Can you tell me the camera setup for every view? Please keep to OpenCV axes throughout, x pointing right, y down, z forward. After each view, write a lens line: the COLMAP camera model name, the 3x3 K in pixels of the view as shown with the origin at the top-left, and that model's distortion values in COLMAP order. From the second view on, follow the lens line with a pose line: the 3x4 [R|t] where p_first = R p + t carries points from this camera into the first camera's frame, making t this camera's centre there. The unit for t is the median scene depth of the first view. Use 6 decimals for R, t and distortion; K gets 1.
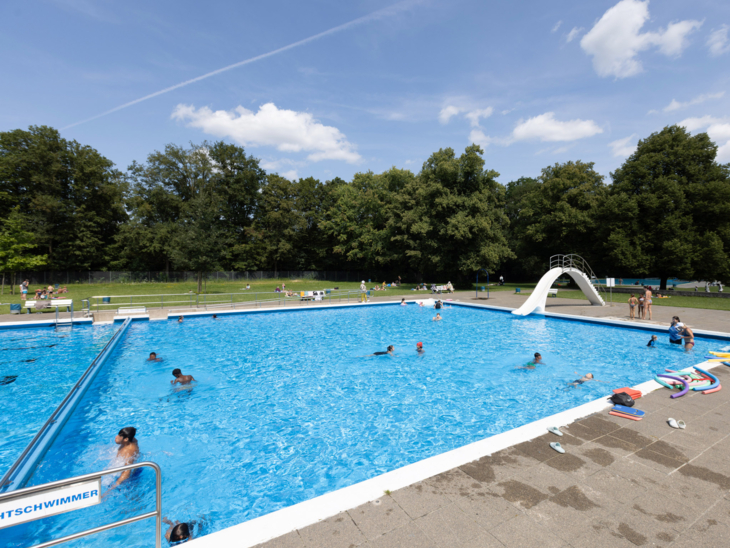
lens RADIAL K [[374.2, 0, 365.0], [0, 374.2, 274.0], [0, 0, 1]] dist [0.000436, 0.000010]
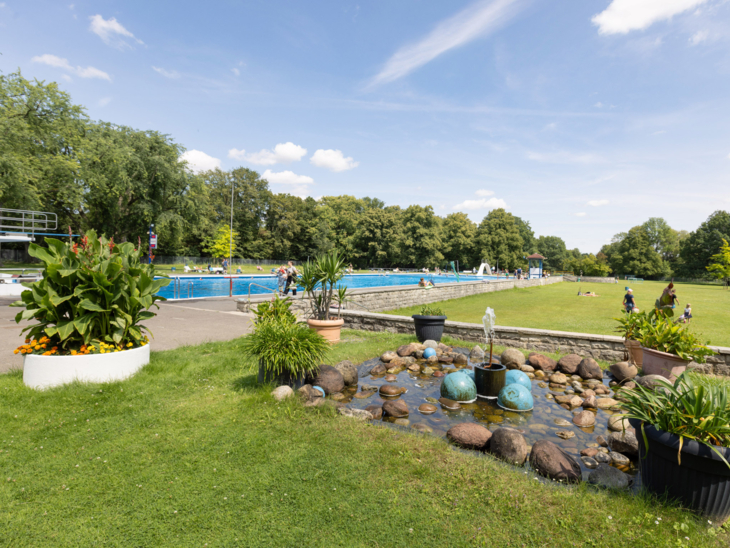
lens RADIAL K [[397.5, 0, 365.0], [0, 397.5, 274.0], [0, 0, 1]] dist [0.000329, 0.000293]
pose [[0.894585, 0.014550, 0.446662, -1.084058], [-0.024679, 0.999553, 0.016867, 0.021224], [-0.446217, -0.026112, 0.894544, -0.908802]]
